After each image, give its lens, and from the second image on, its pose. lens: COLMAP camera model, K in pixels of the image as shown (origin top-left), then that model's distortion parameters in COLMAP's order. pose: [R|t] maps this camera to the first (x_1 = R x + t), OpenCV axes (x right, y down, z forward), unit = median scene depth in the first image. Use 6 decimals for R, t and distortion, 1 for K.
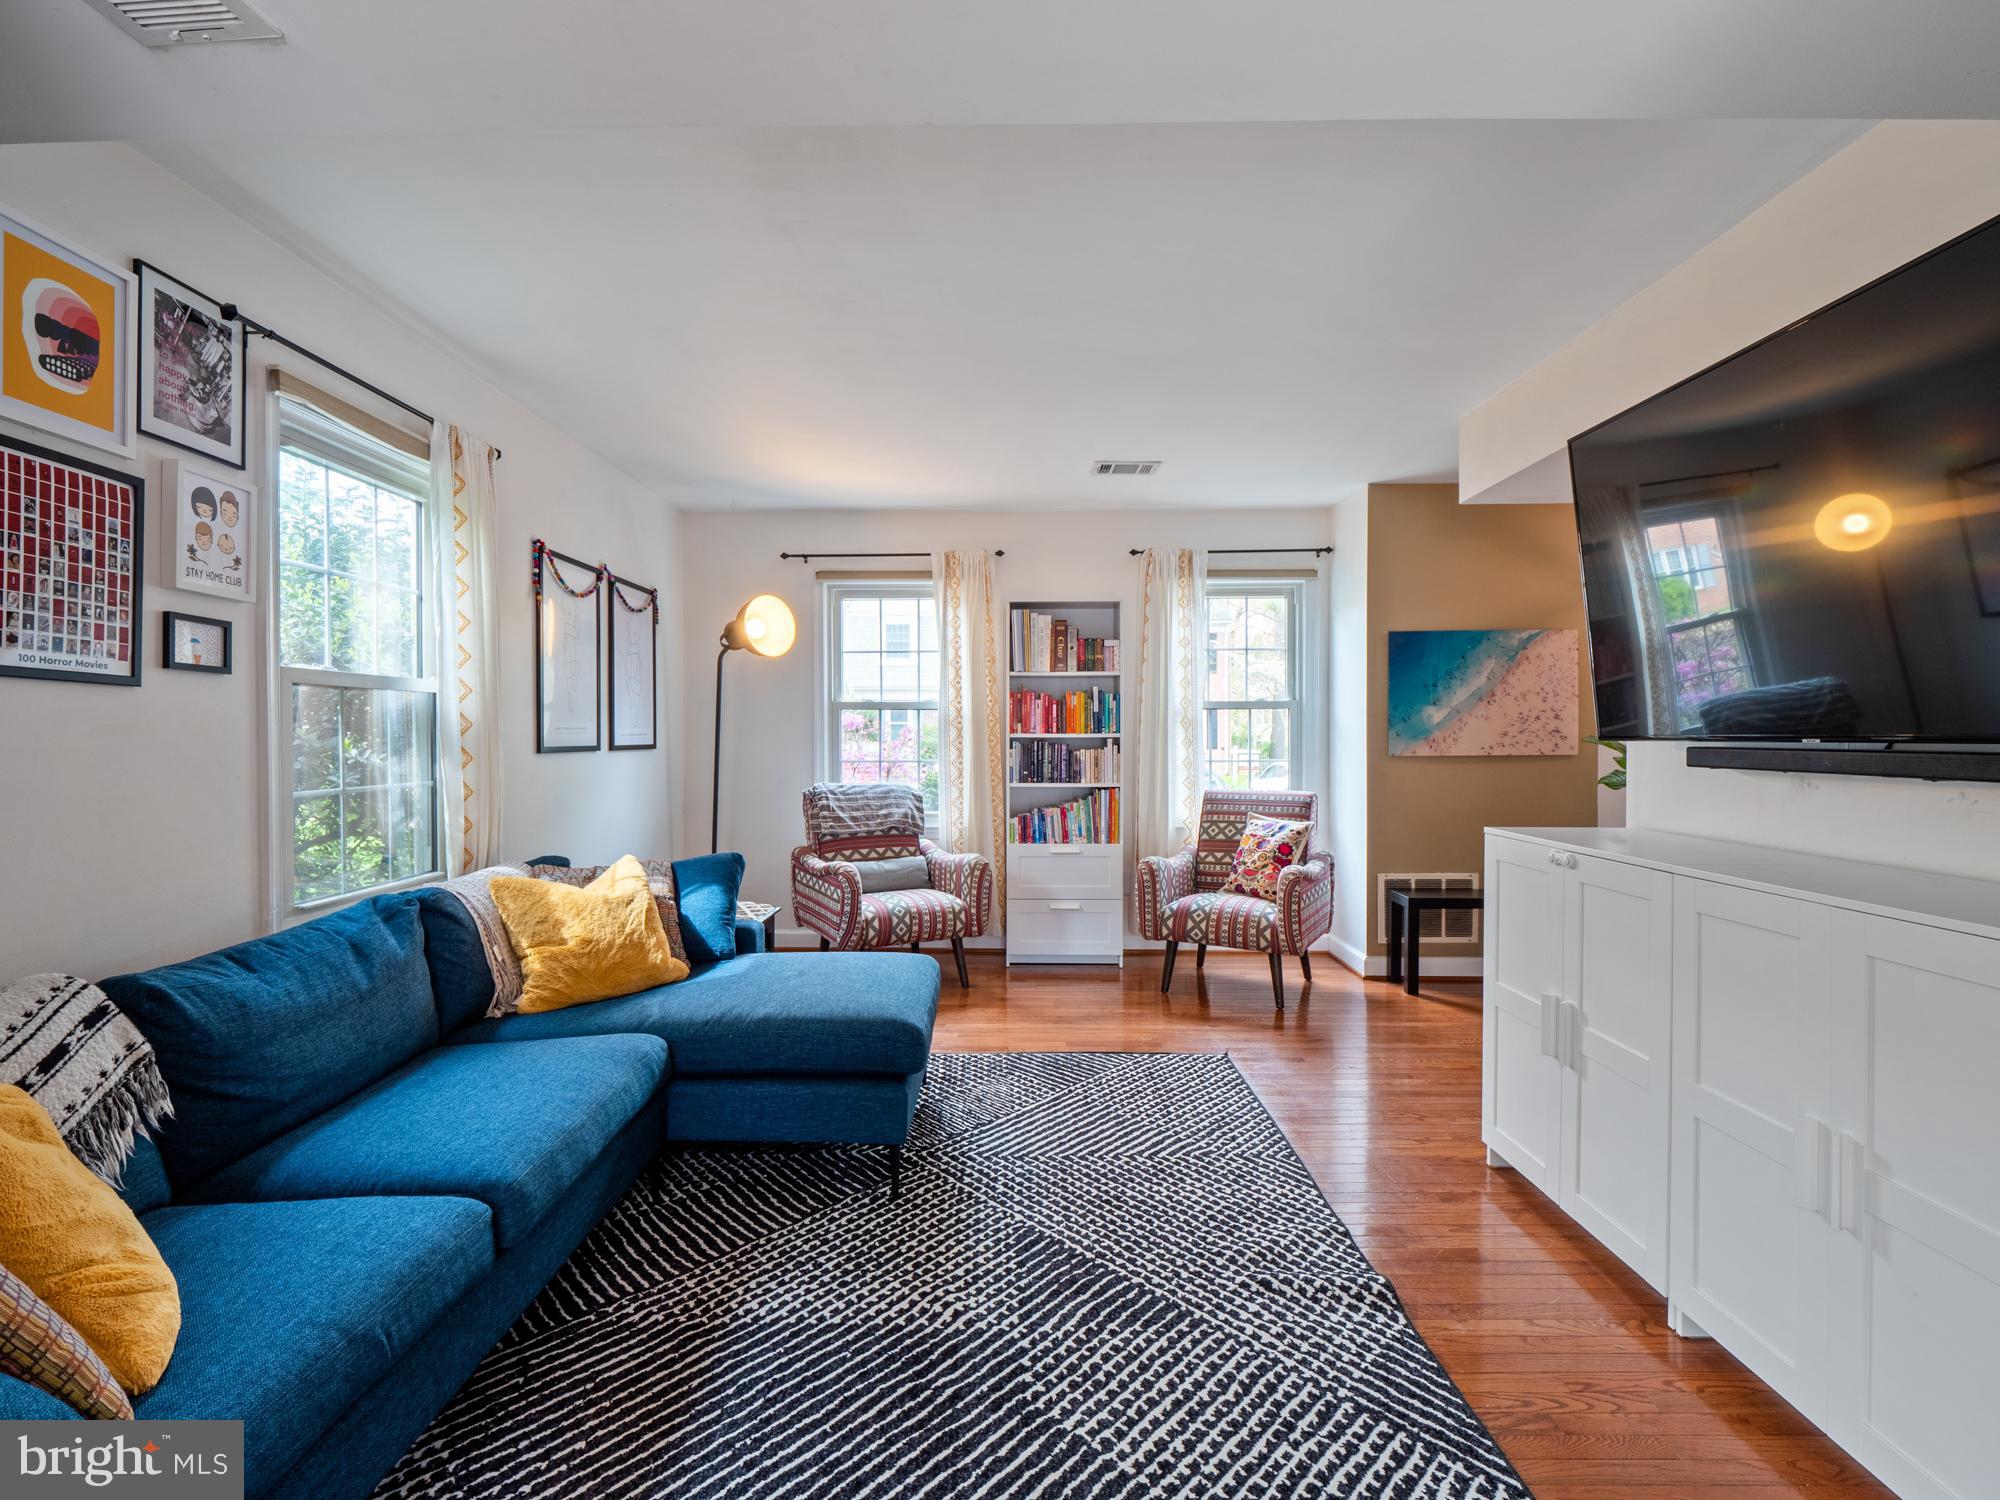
lens RADIAL K [[985.7, 0, 992.4], [0, 985.7, 736.1], [0, 0, 1]] dist [0.001378, -0.011989]
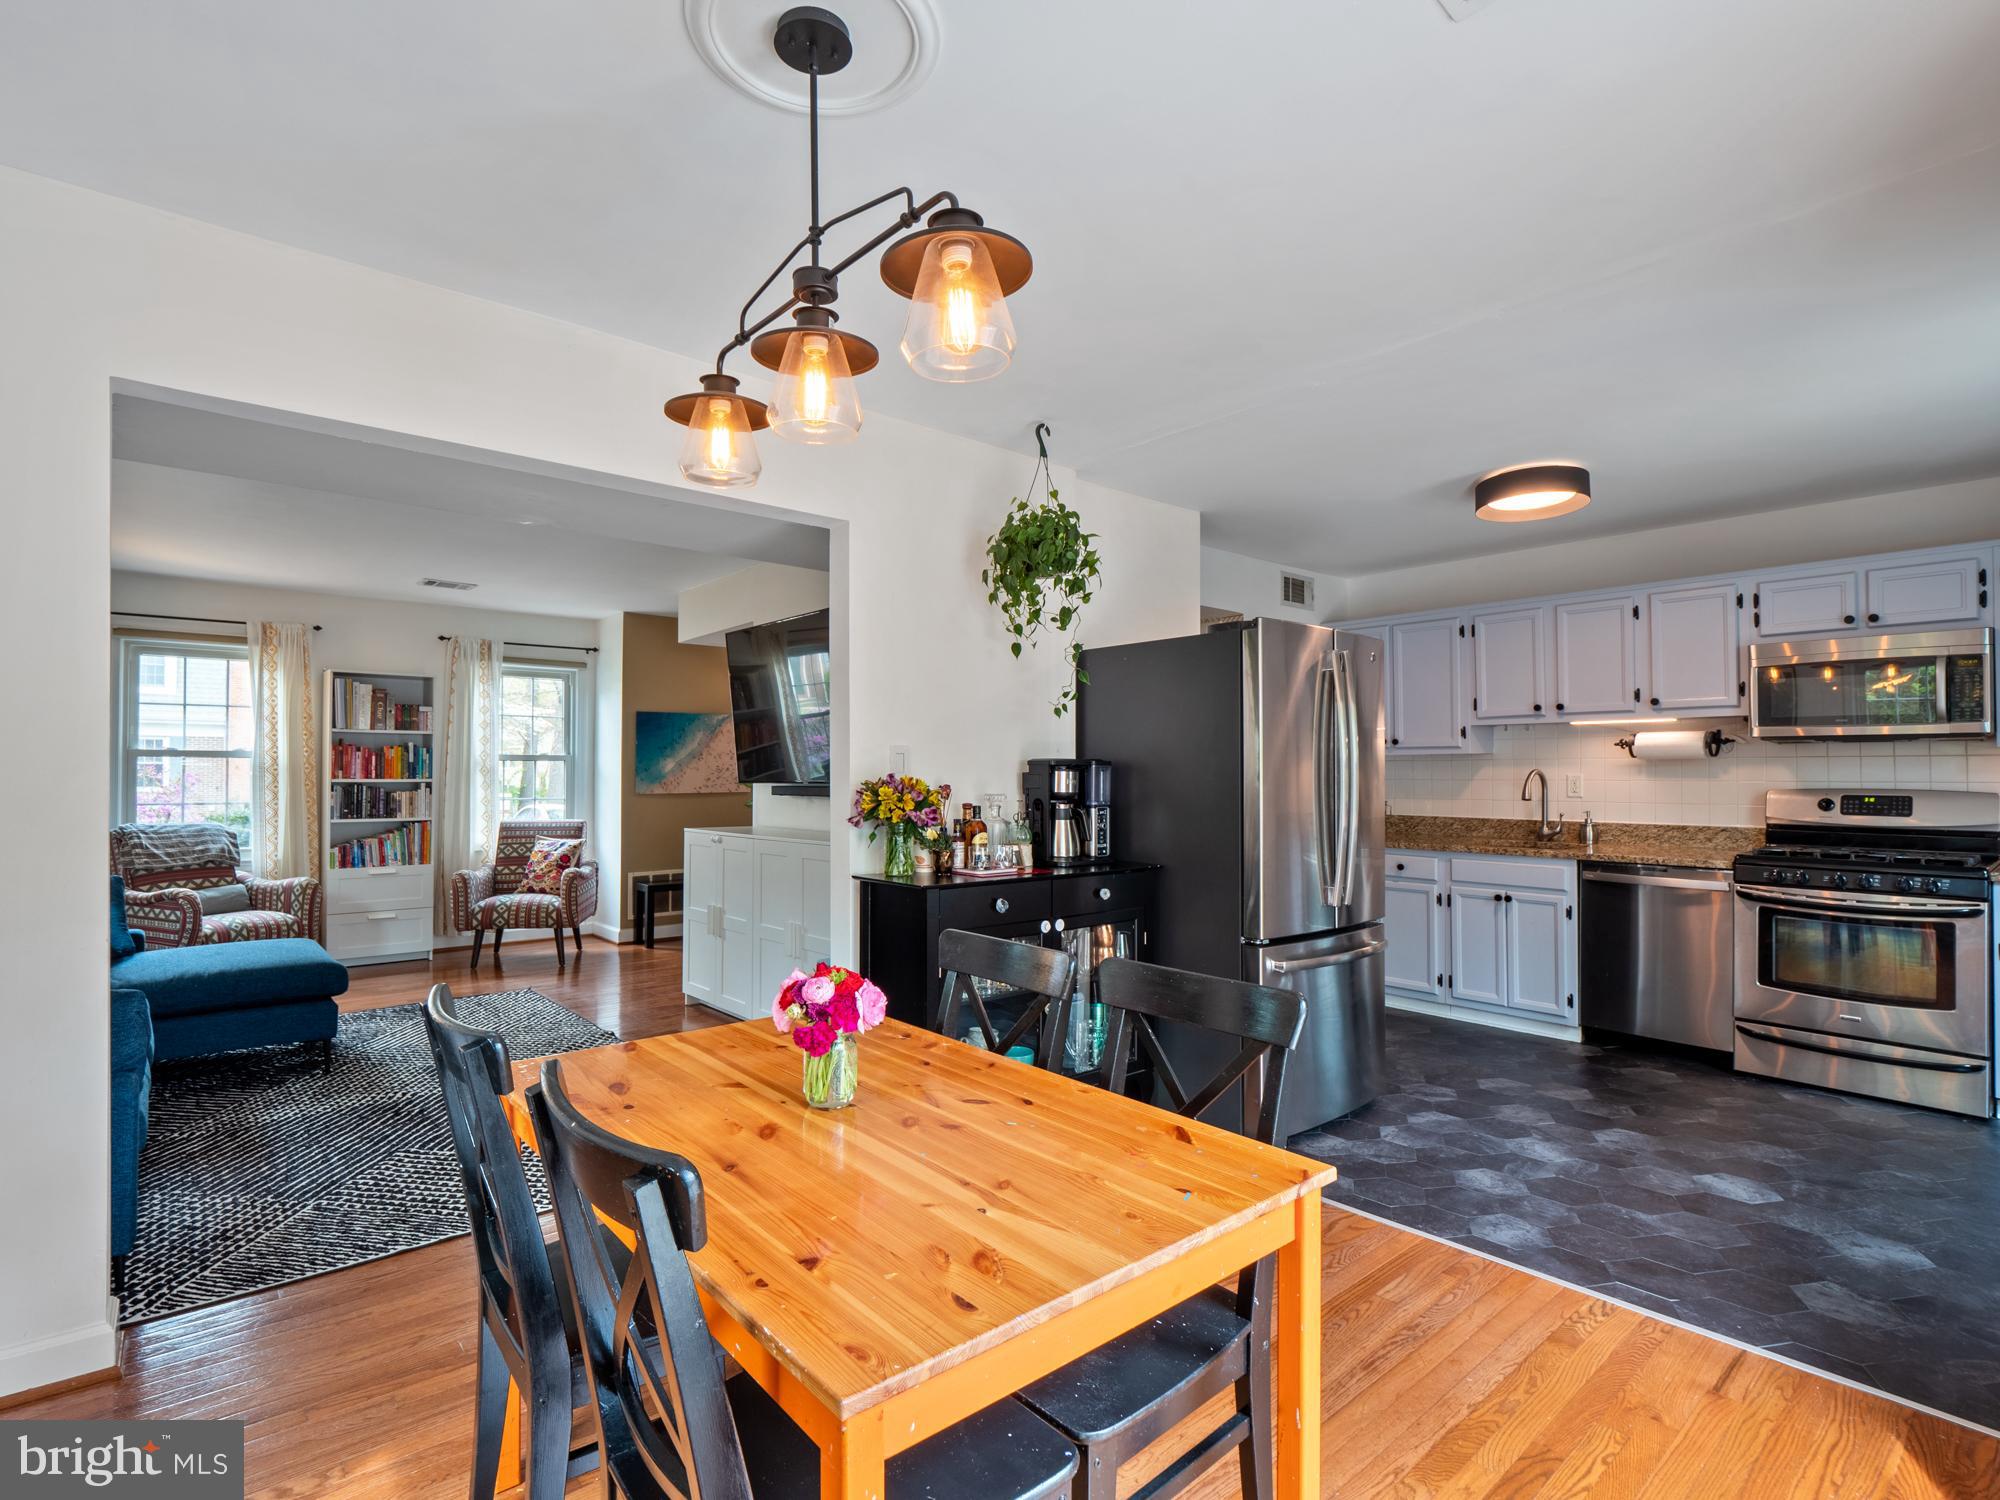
lens RADIAL K [[979.1, 0, 995.3], [0, 979.1, 753.2], [0, 0, 1]] dist [-0.015856, 0.001850]
pose [[0.742078, 0.016647, 0.670107, -0.242355], [0.001705, 0.999641, -0.026721, -0.001193], [-0.670311, 0.020971, 0.741784, -0.603364]]
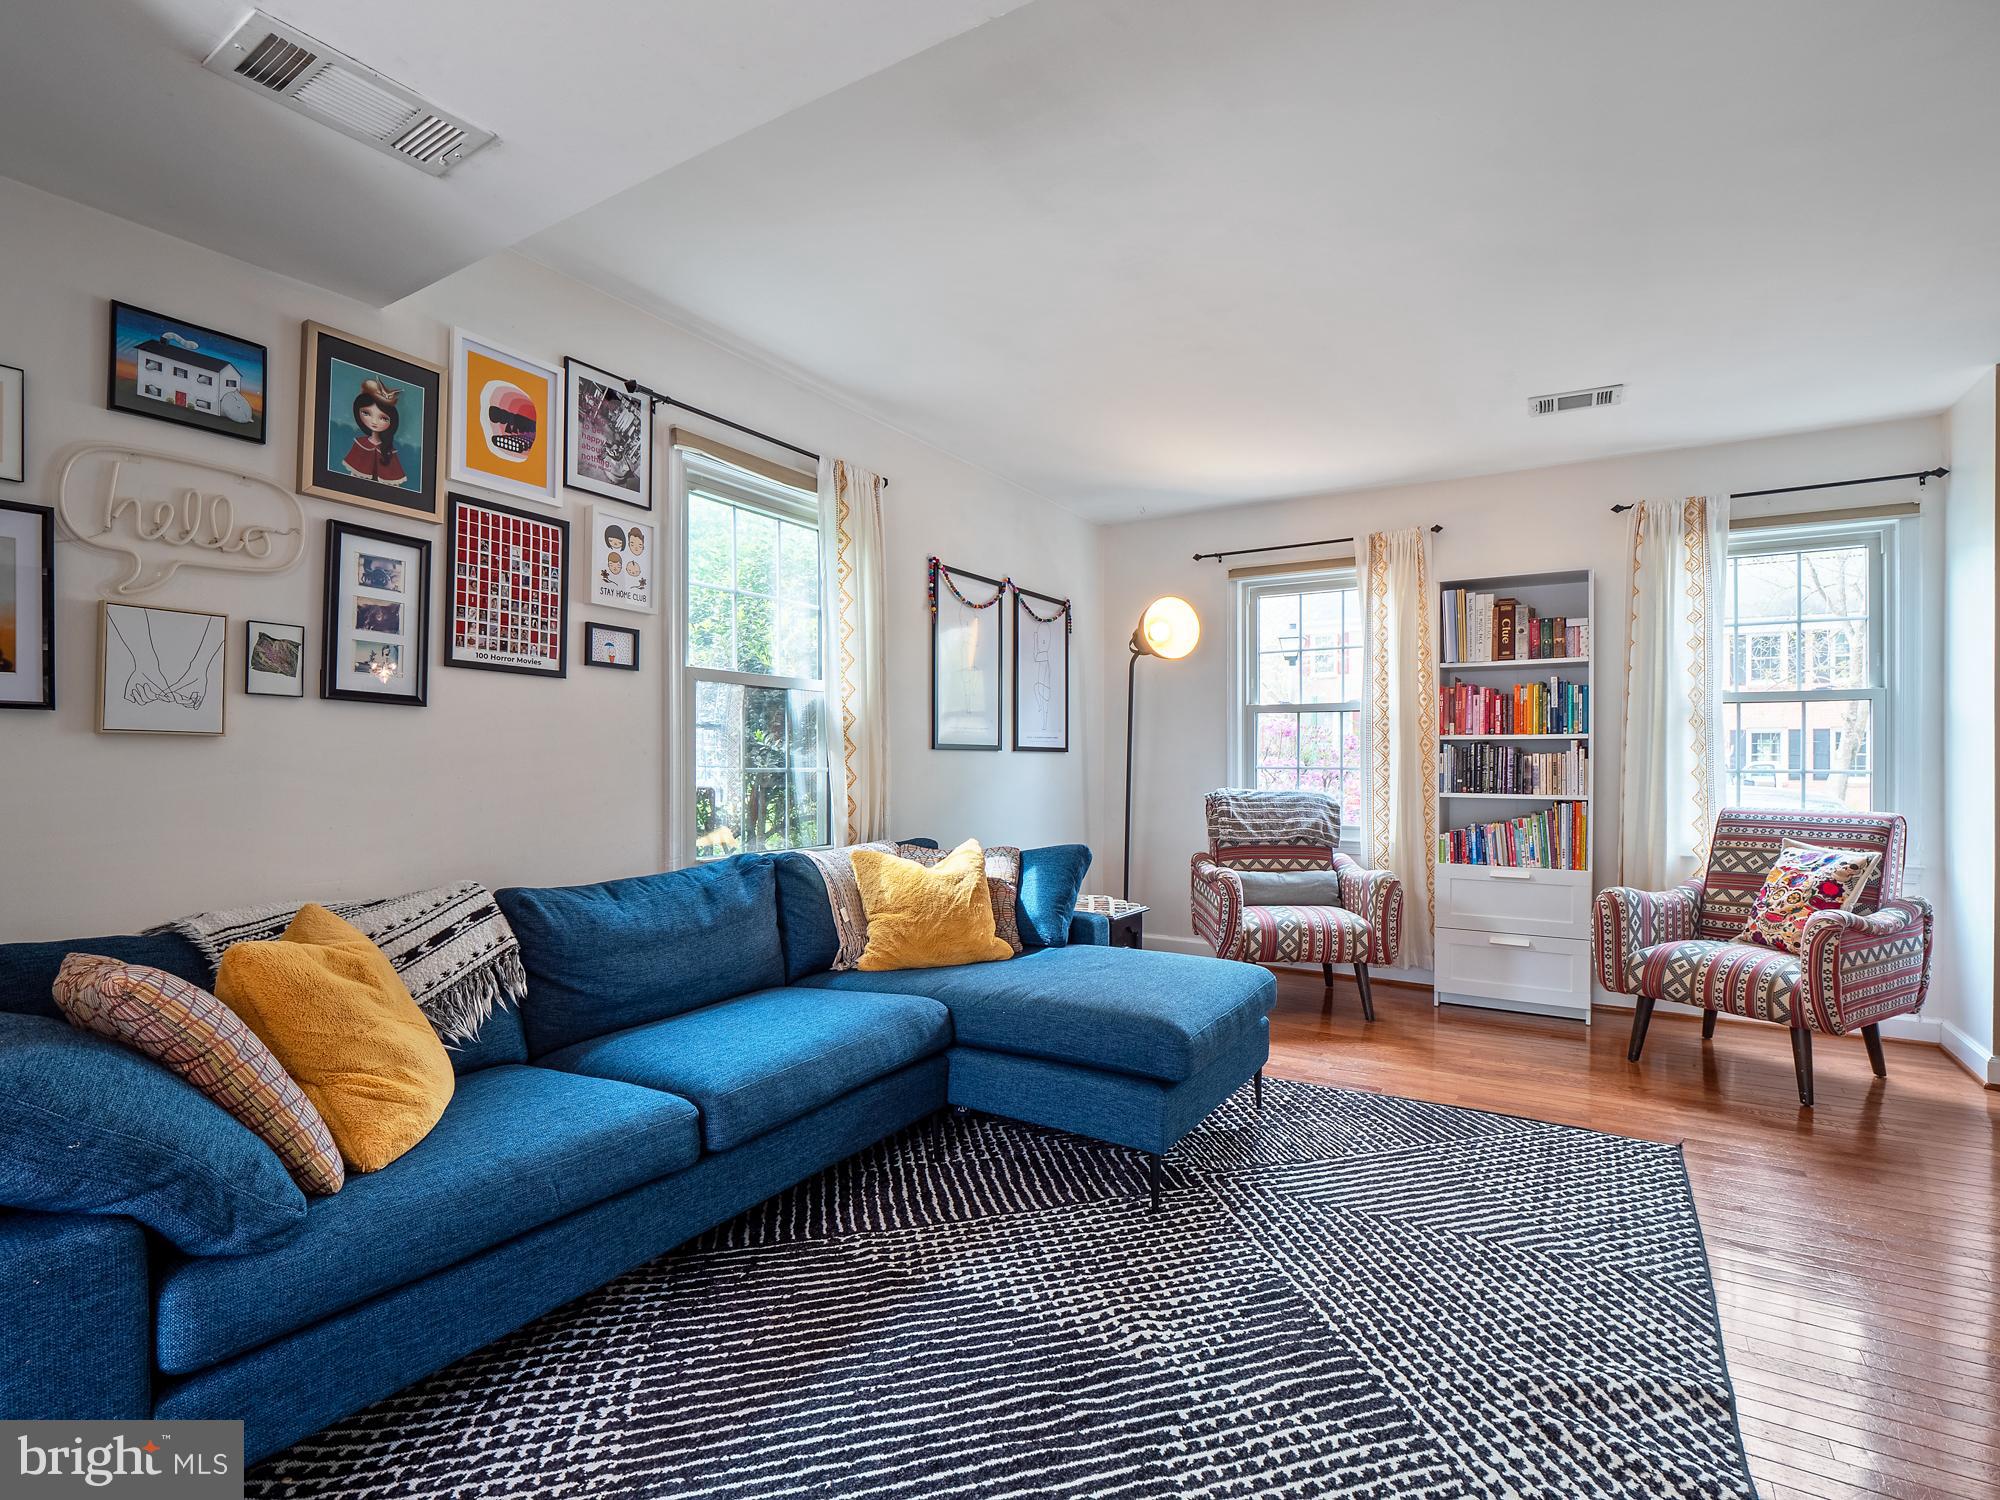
lens RADIAL K [[980.0, 0, 995.0], [0, 980.0, 758.7], [0, 0, 1]] dist [-0.001329, -0.010522]
pose [[0.858201, 0.003452, -0.513302, 0.166705], [-0.006346, 0.999972, -0.003885, 0.032100], [0.513274, 0.006591, 0.858199, 0.087538]]
